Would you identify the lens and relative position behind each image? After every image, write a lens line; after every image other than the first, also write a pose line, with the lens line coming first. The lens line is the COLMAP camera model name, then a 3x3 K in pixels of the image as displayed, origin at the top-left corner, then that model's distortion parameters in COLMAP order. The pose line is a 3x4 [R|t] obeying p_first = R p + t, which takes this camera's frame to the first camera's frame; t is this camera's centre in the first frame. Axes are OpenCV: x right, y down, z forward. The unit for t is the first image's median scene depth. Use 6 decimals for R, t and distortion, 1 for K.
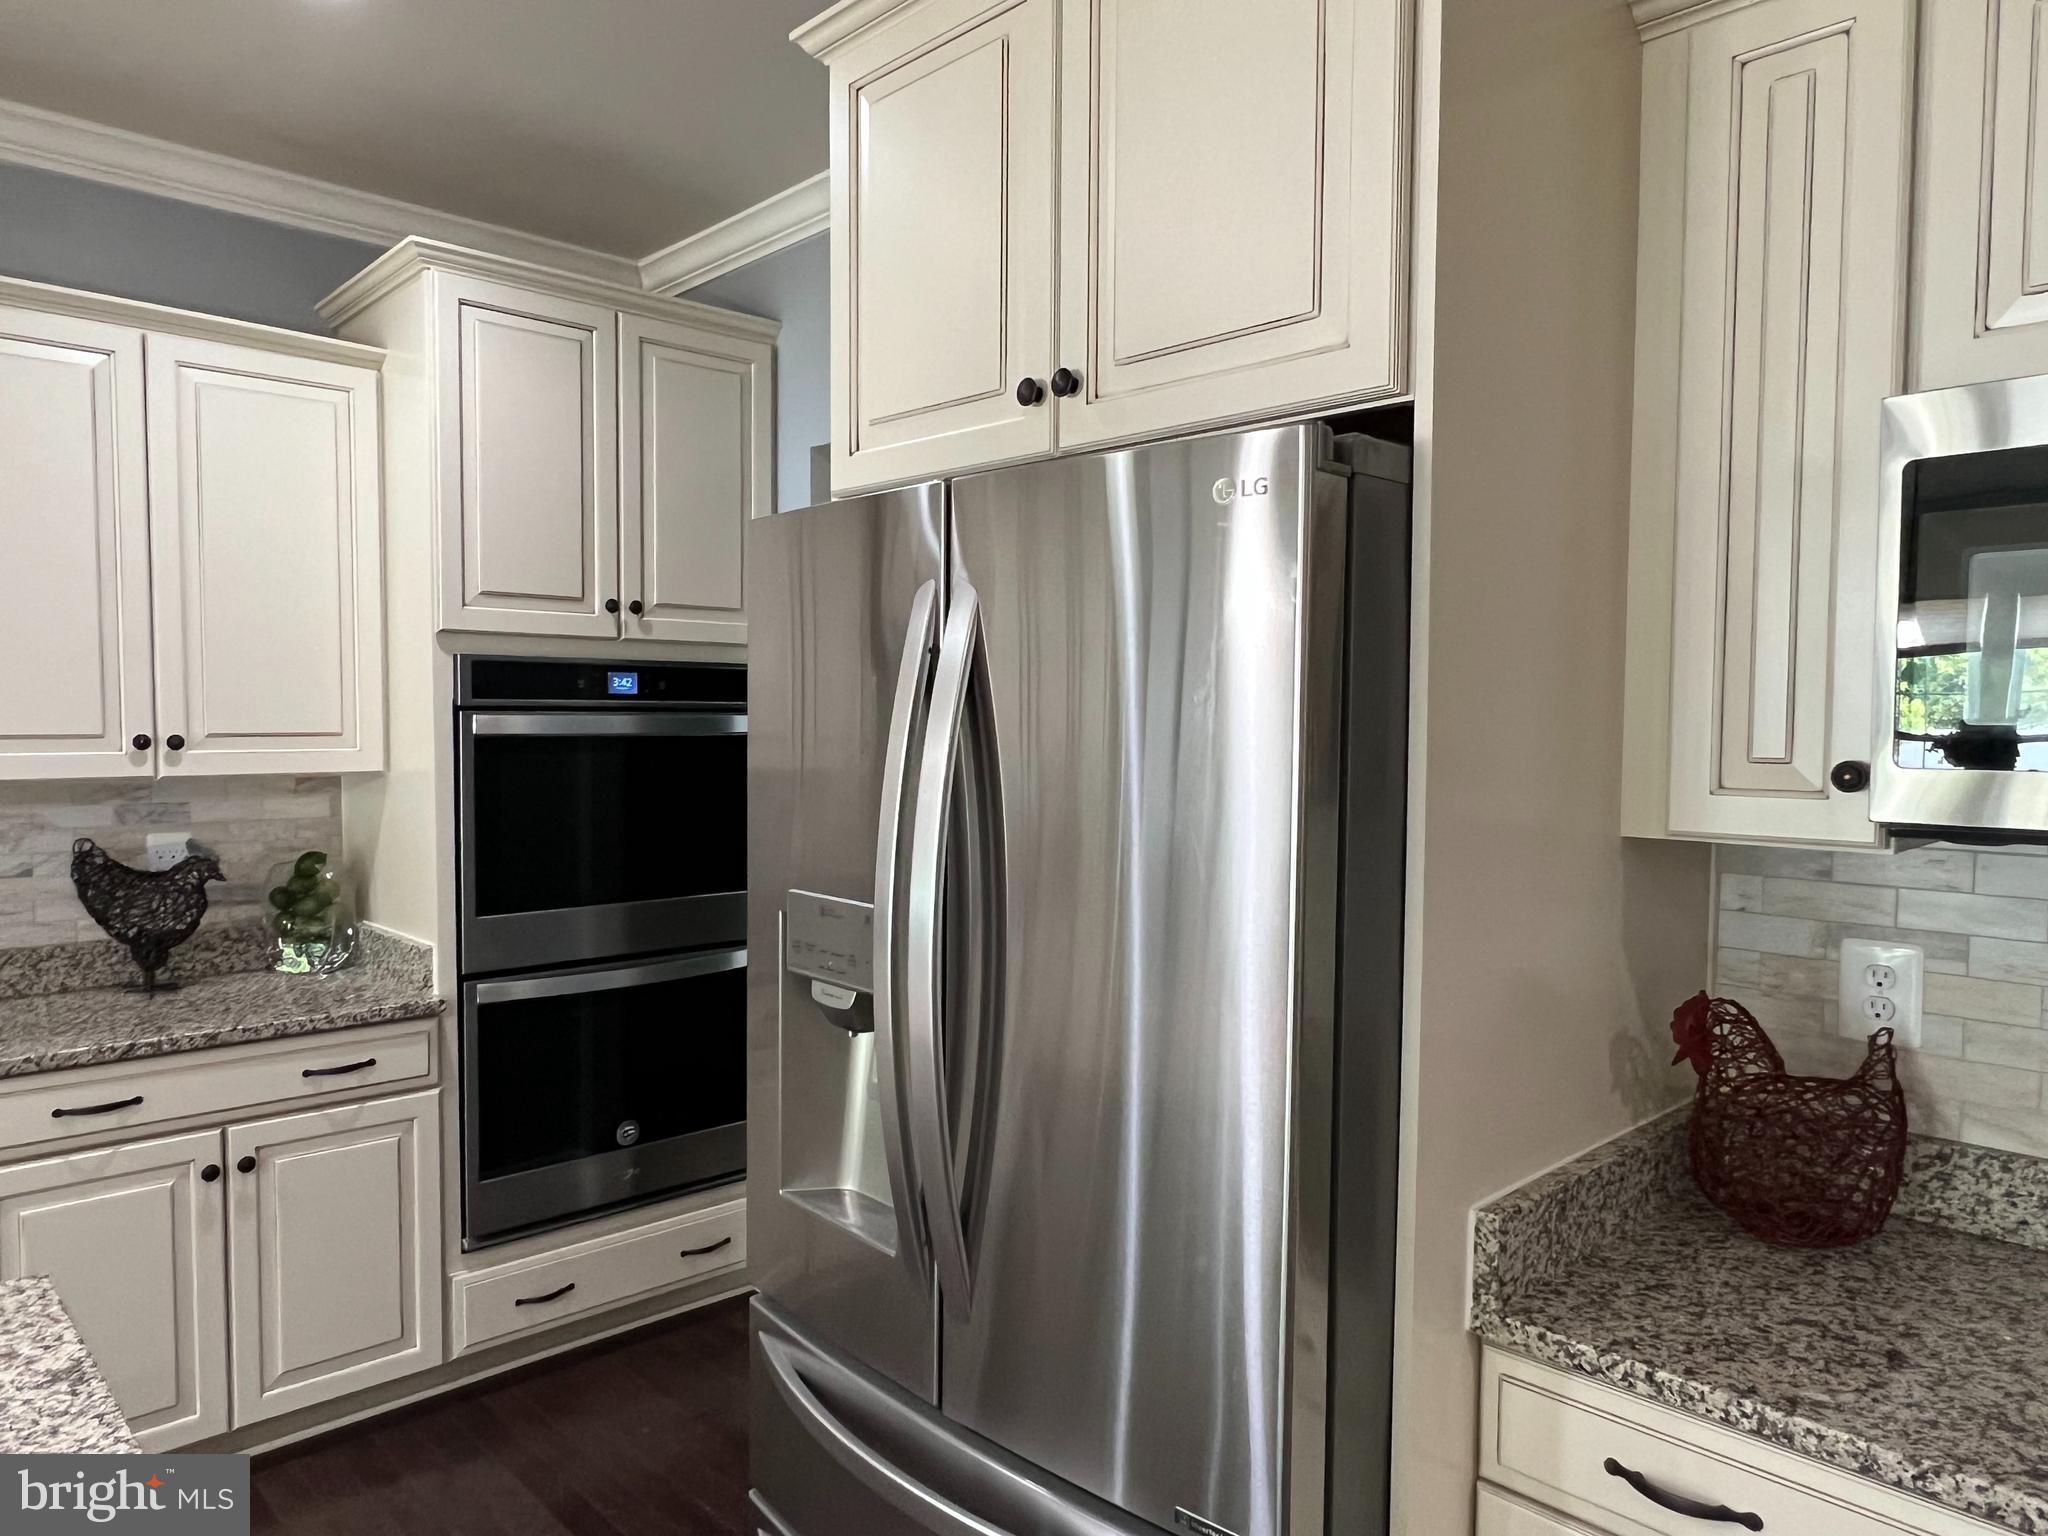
lens RADIAL K [[1364.9, 0, 1005.5], [0, 1364.9, 787.0], [0, 0, 1]] dist [0.007503, -0.007800]
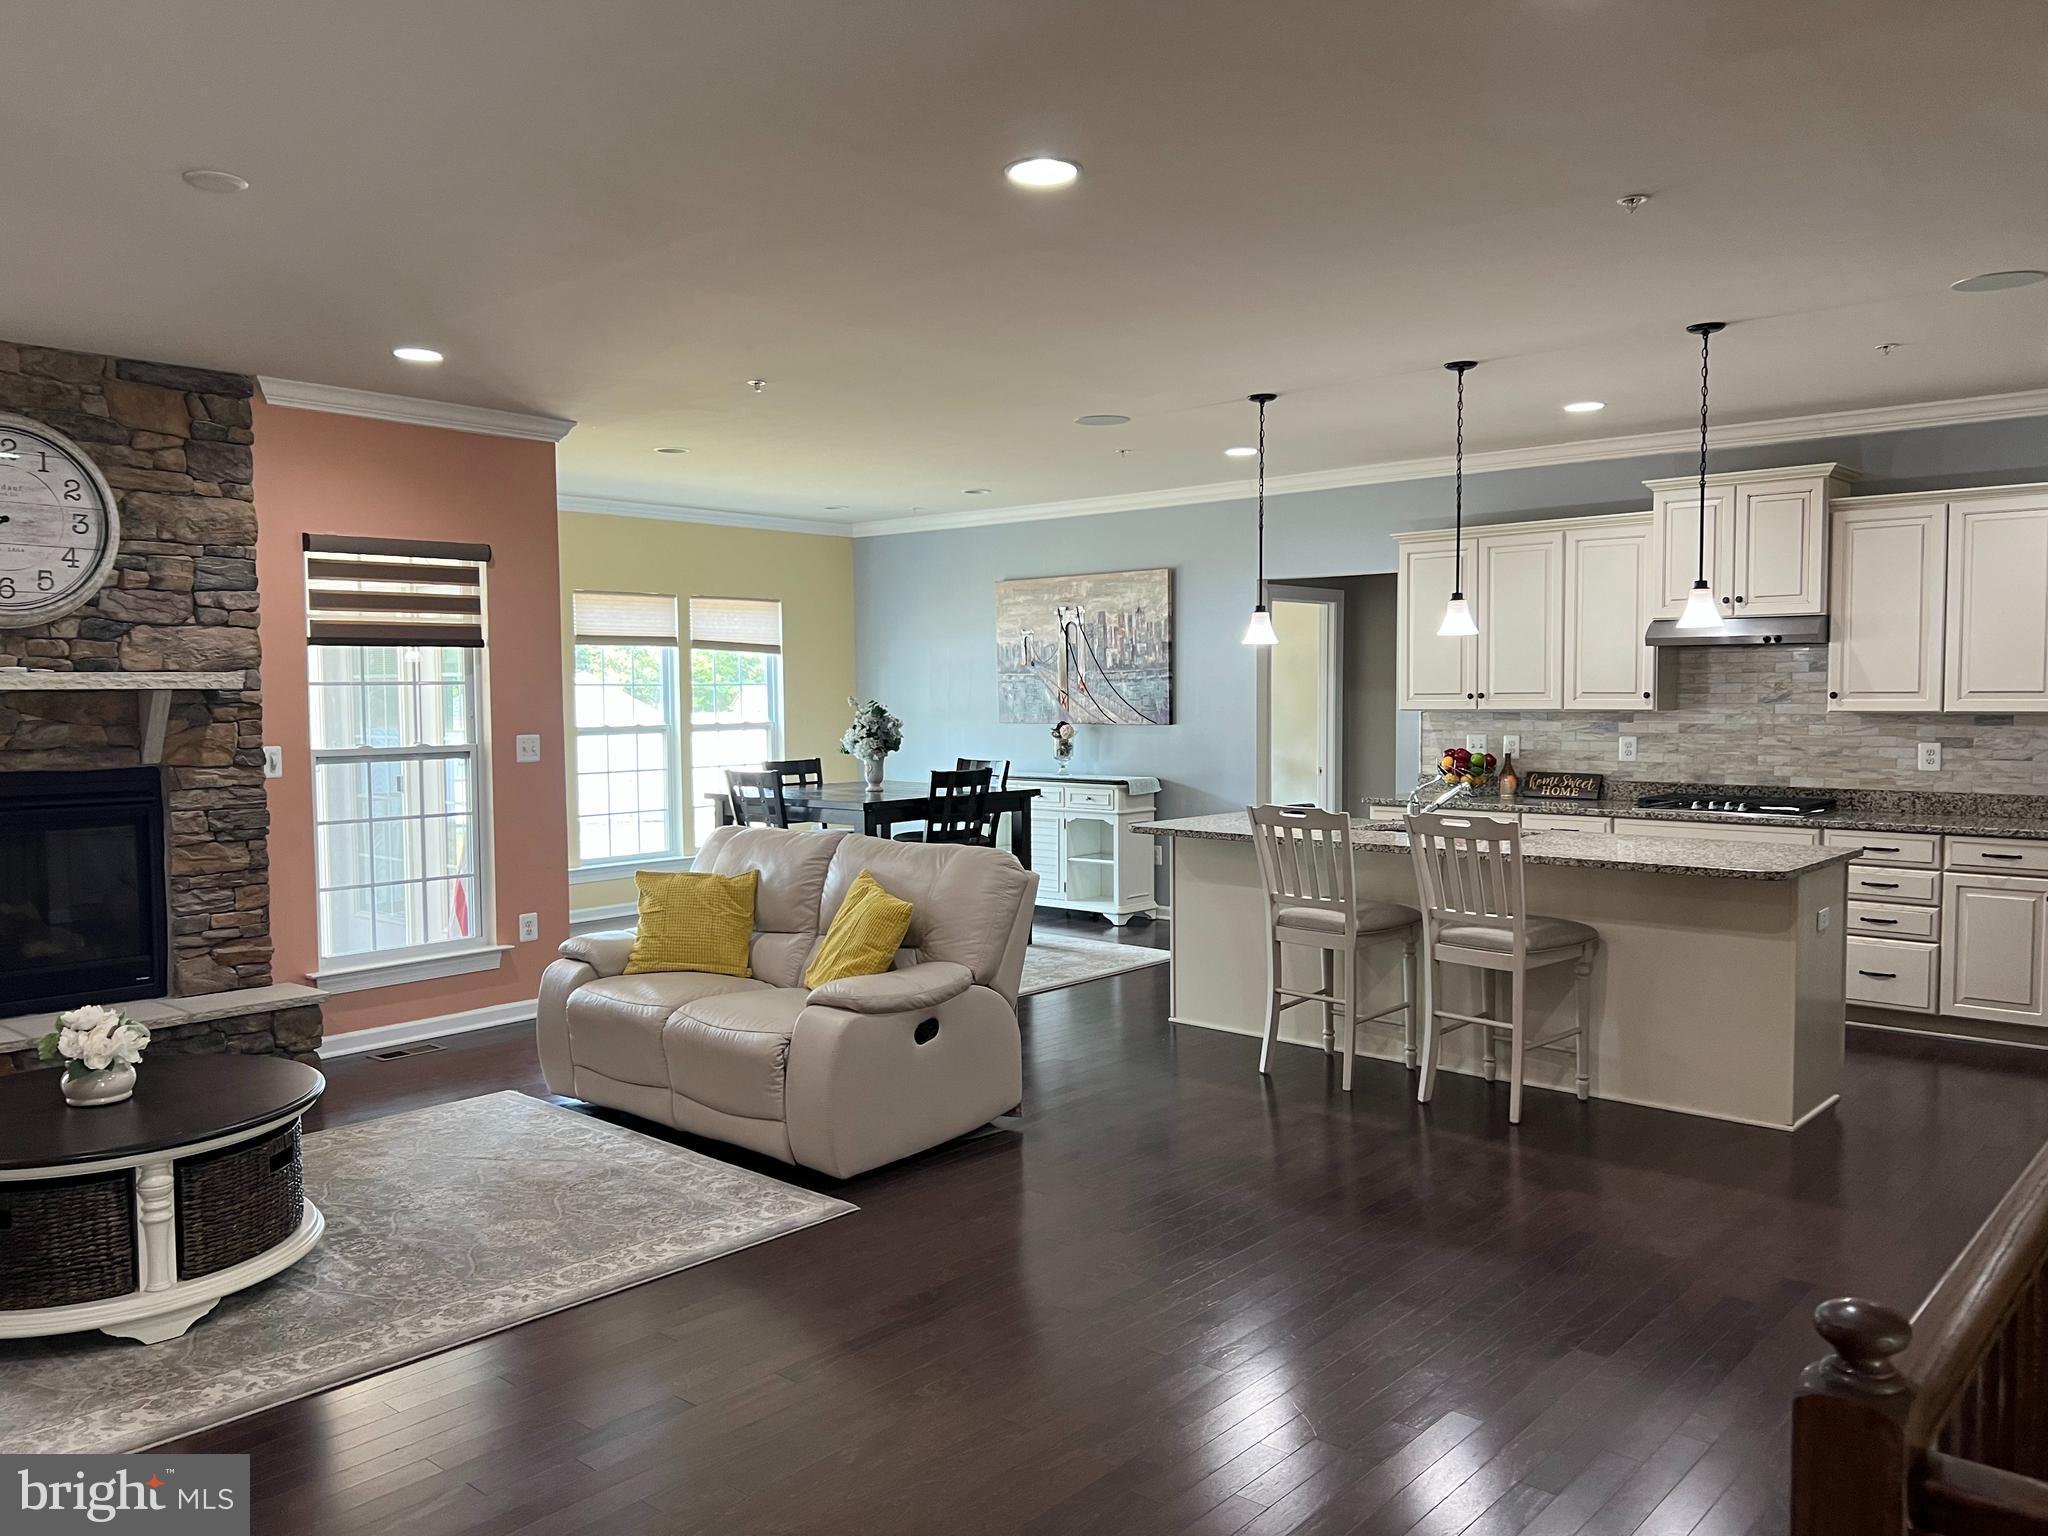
lens RADIAL K [[1548.2, 0, 1031.2], [0, 1548.2, 771.1], [0, 0, 1]] dist [0.059123, -0.059375]
pose [[0.096834, 0.050522, -0.994017, 2.491271], [-0.048522, 0.997763, 0.045986, 0.076815], [0.994117, 0.043779, 0.099069, -1.214293]]
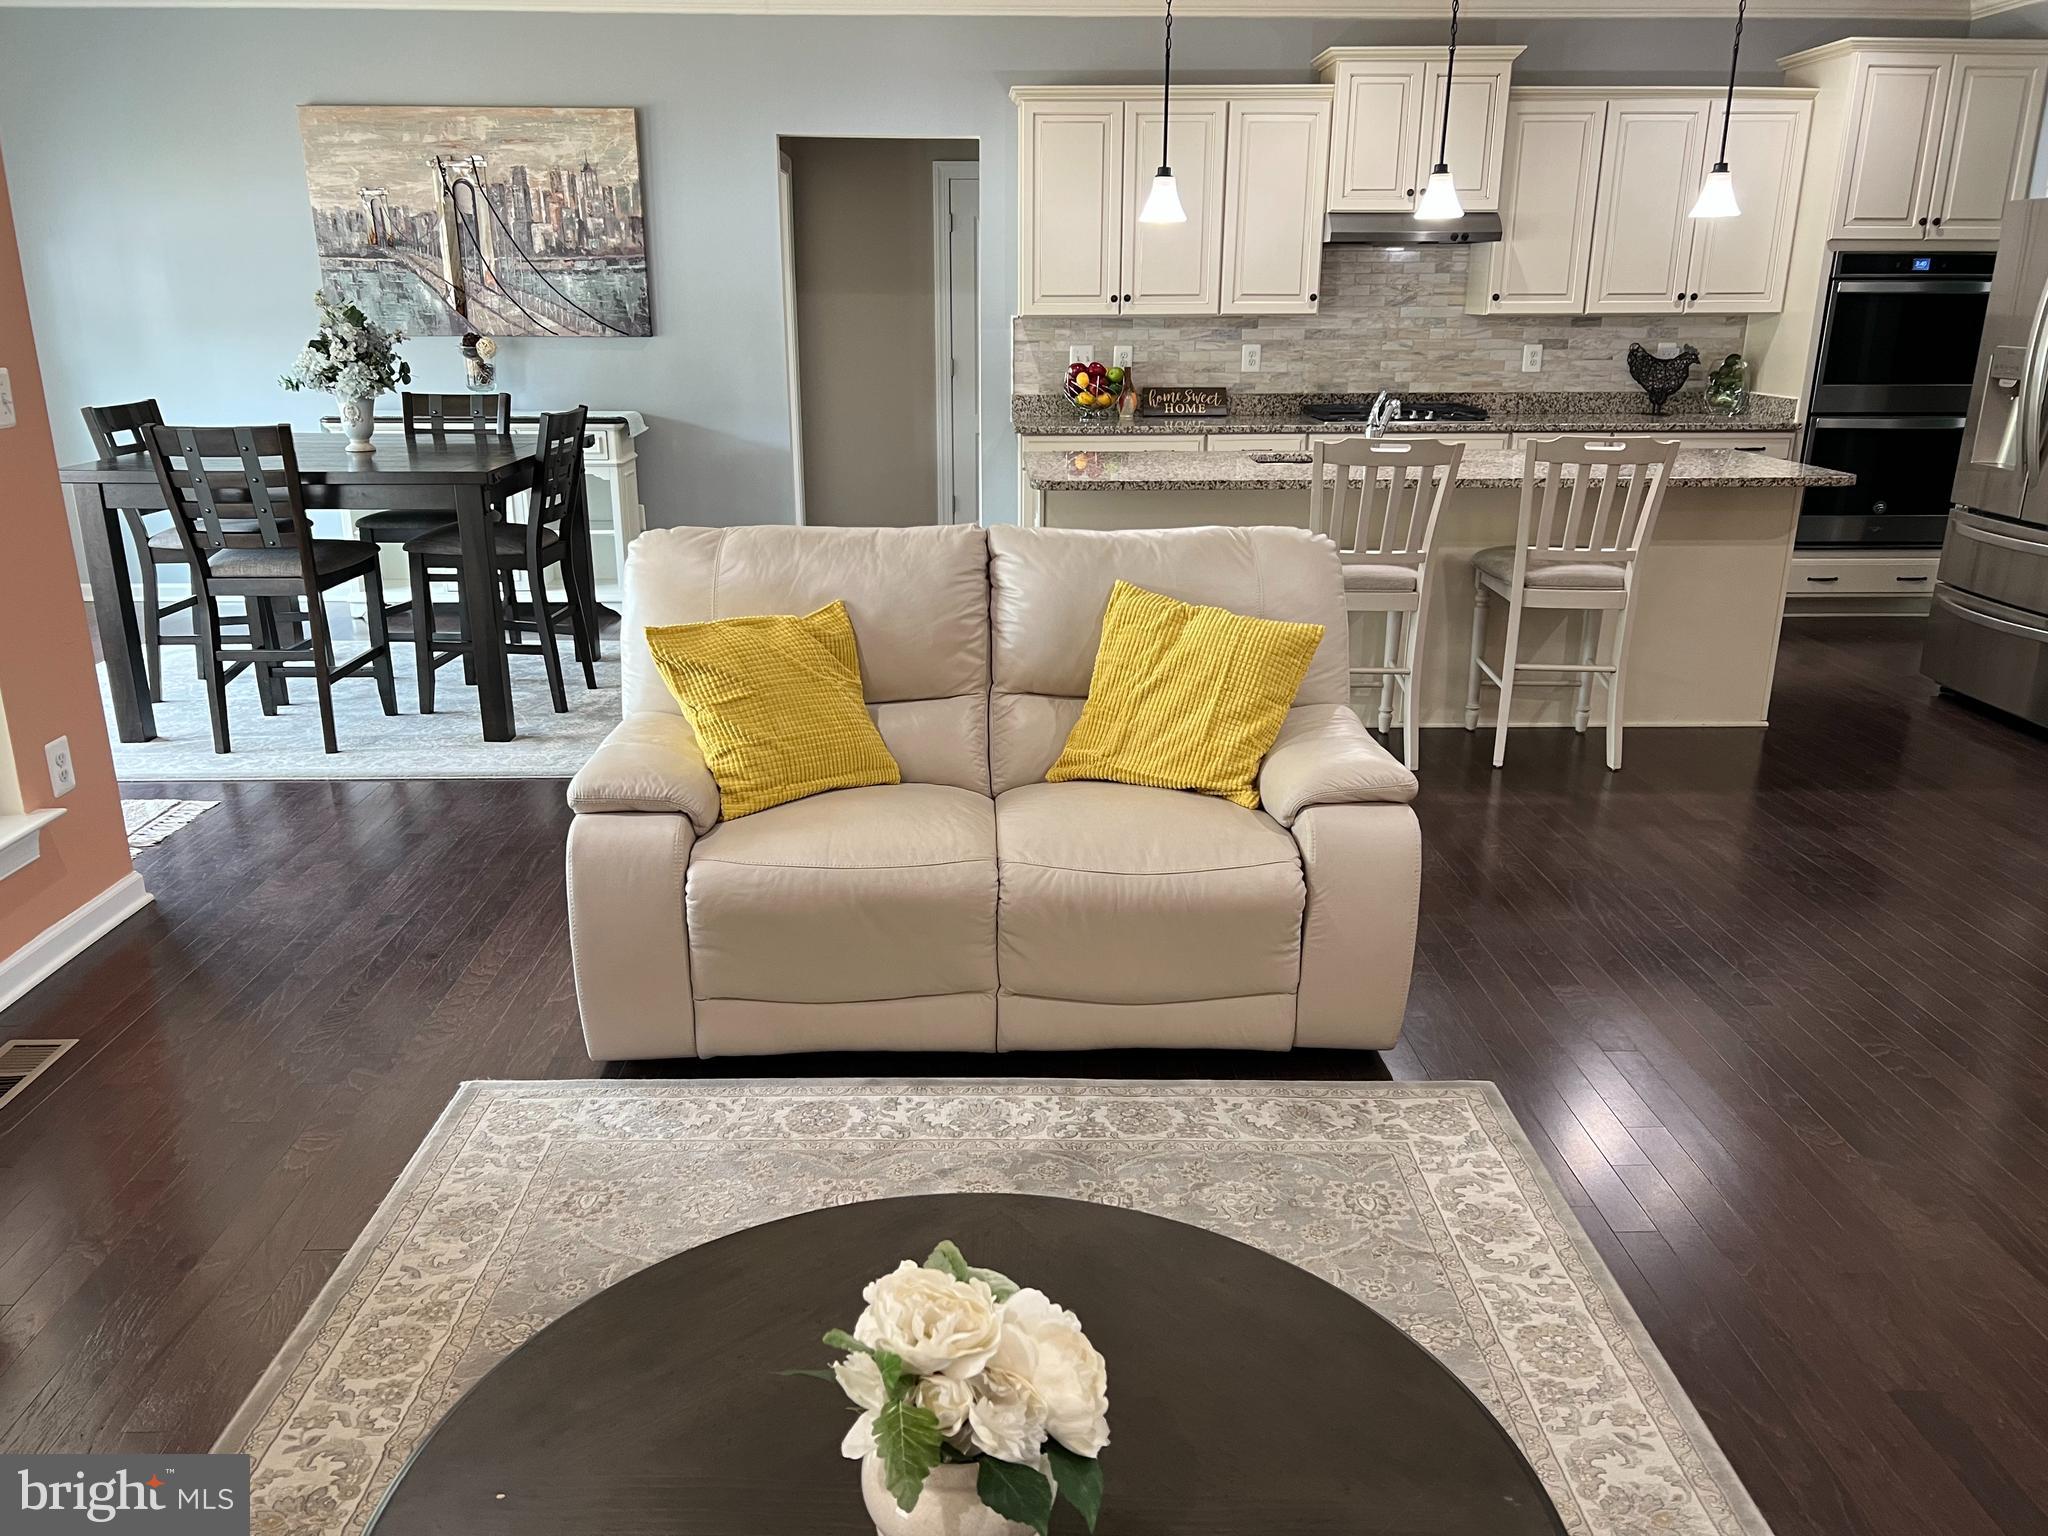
lens RADIAL K [[1548.2, 0, 1010.5], [0, 1548.2, 774.3], [0, 0, 1]] dist [0.059123, -0.059375]
pose [[0.746690, 0.195847, -0.635686, 0.544903], [-0.036464, 0.966288, 0.254870, 0.177362], [0.664171, -0.167129, 0.728659, -2.796411]]
